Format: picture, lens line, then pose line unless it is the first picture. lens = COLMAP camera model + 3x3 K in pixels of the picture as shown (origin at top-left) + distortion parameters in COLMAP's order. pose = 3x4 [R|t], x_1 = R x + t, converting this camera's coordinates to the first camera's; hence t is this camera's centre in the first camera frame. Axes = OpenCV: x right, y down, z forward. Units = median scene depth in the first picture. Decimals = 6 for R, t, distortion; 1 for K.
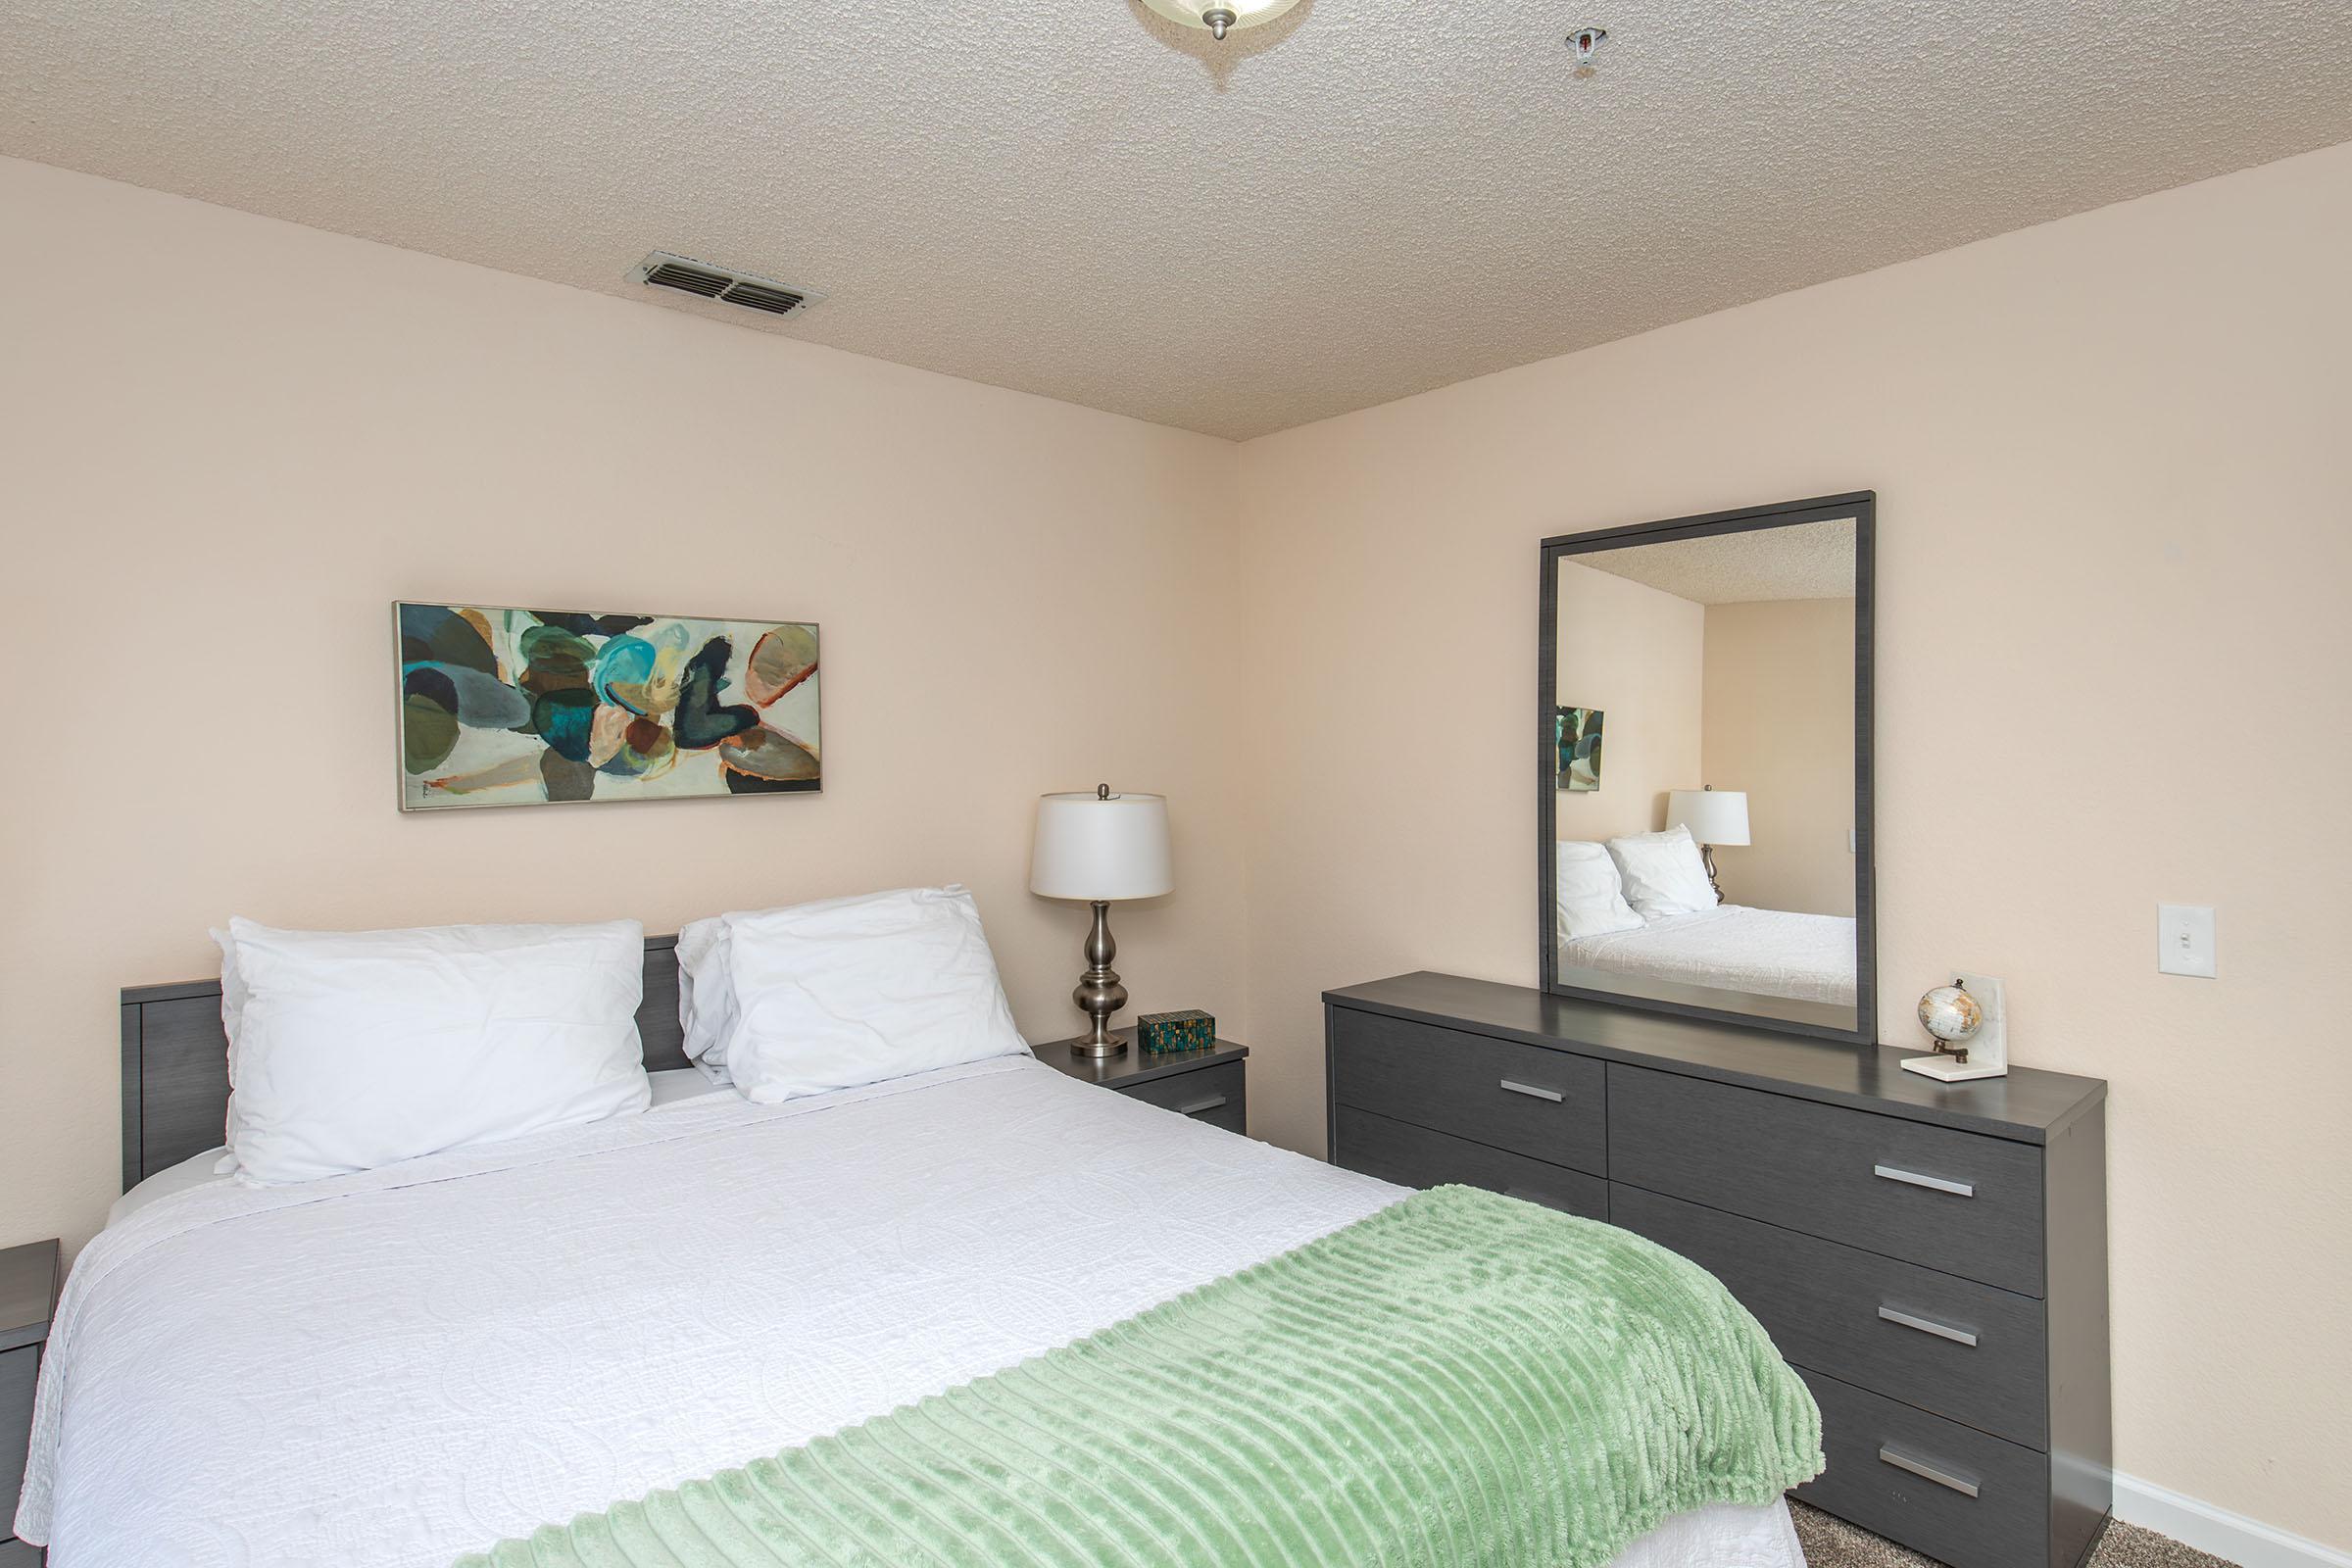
lens RADIAL K [[1191.1, 0, 1170.7], [0, 1191.1, 739.8], [0, 0, 1]] dist [-0.001847, 0.000057]
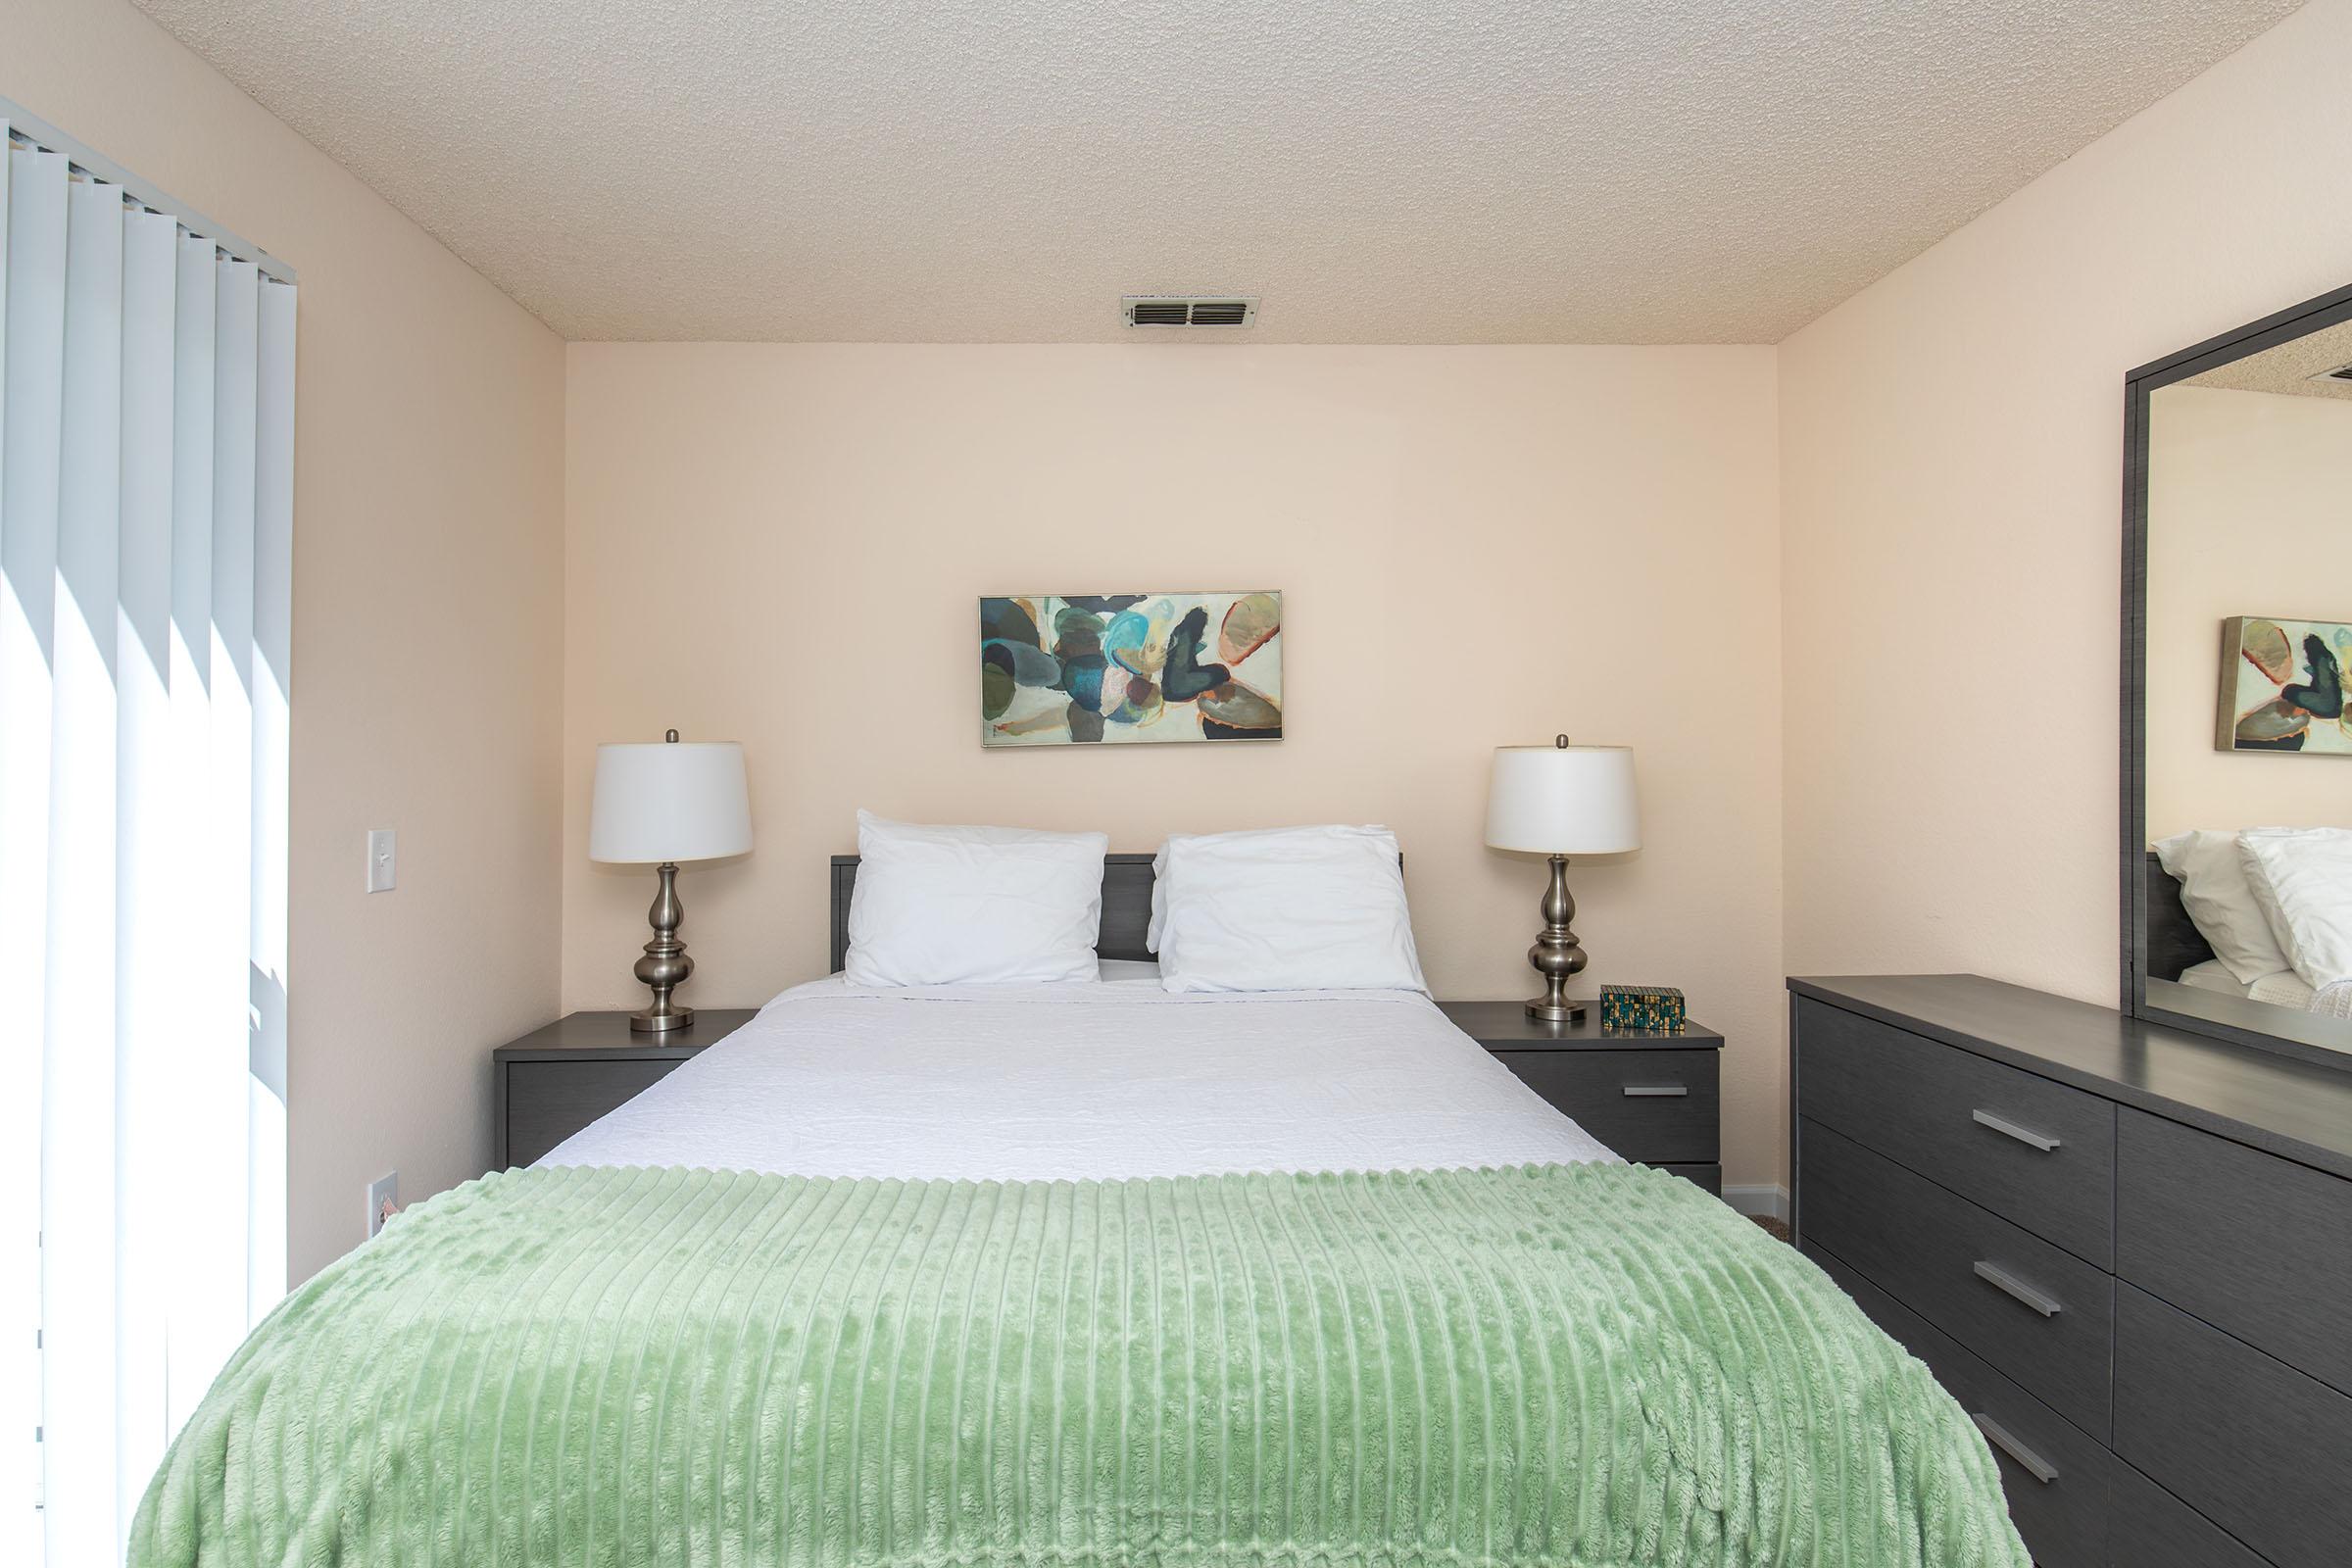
lens RADIAL K [[1122.5, 0, 1174.7], [0, 1122.5, 741.2], [0, 0, 1]] dist [0.009166, -0.000012]
pose [[0.760337, -0.008488, -0.649473, 0.341756], [-0.000942, 0.999899, -0.014171, 0.065074], [0.649528, 0.011386, 0.760253, 0.138146]]
